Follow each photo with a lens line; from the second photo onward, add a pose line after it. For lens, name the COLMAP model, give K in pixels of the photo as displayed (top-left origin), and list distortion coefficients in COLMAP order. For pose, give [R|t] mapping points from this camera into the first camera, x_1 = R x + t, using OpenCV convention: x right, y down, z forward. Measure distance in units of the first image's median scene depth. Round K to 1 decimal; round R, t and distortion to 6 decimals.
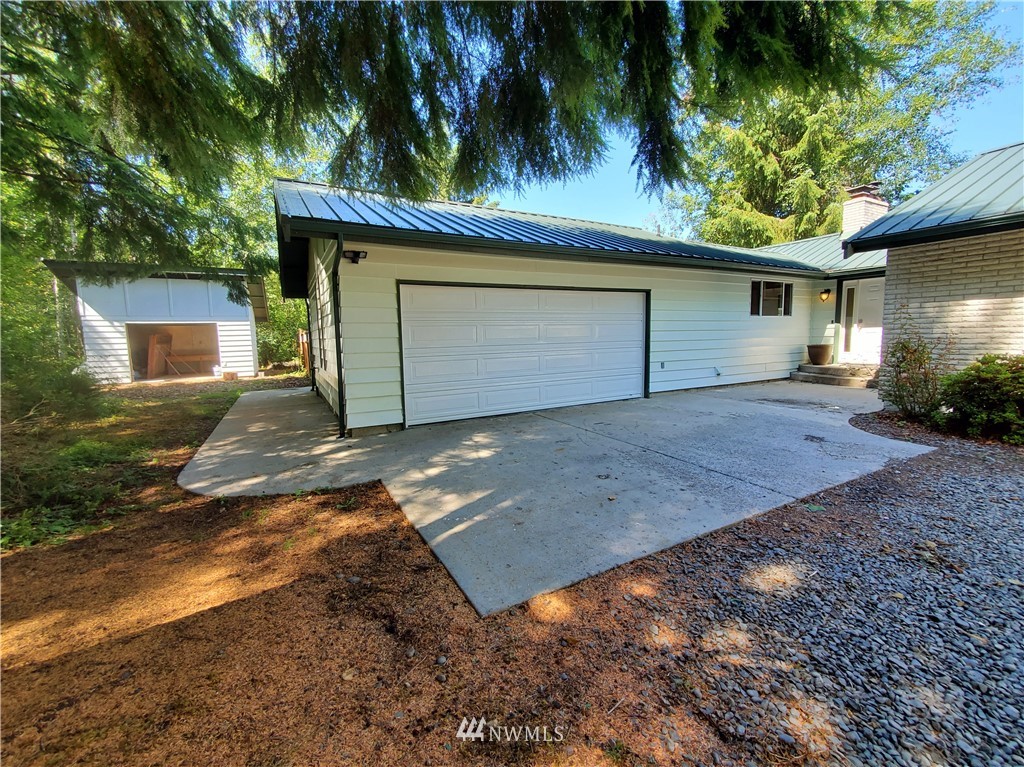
lens RADIAL K [[408.7, 0, 515.7], [0, 408.7, 384.5], [0, 0, 1]] dist [-0.003172, -0.000458]
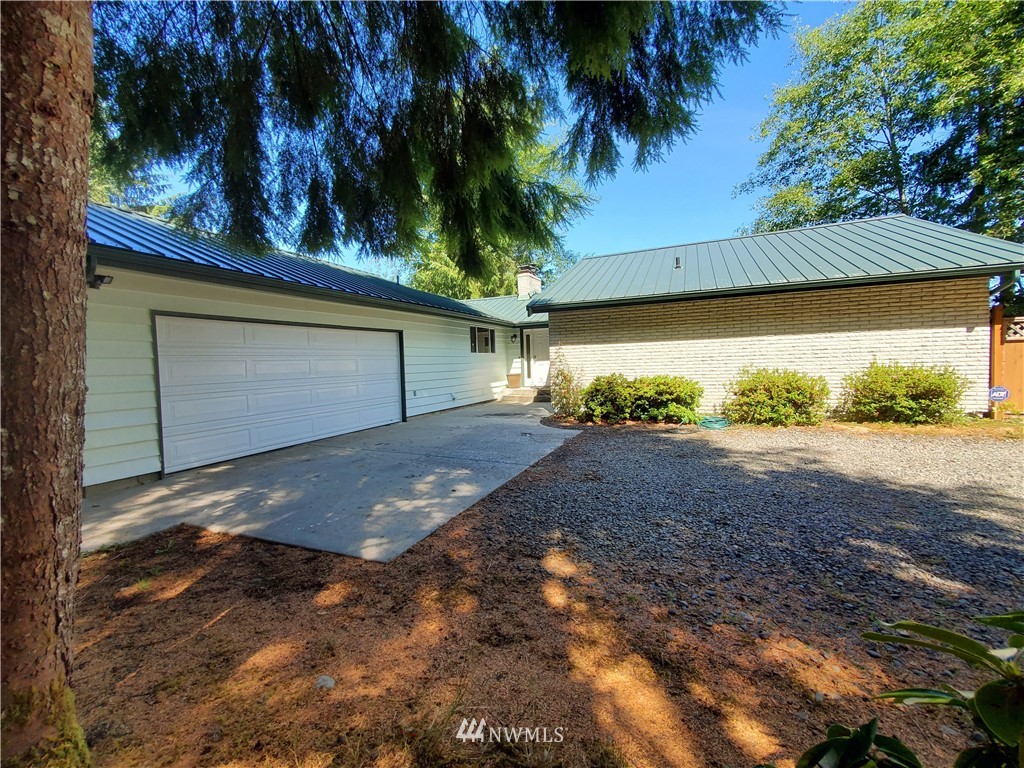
lens RADIAL K [[408.7, 0, 510.5], [0, 408.7, 383.6], [0, 0, 1]] dist [-0.003172, -0.000458]
pose [[0.789338, -0.037762, 0.612797, -0.213232], [0.091506, 0.994194, -0.056604, 0.025374], [-0.607102, 0.100754, 0.788210, -0.159759]]
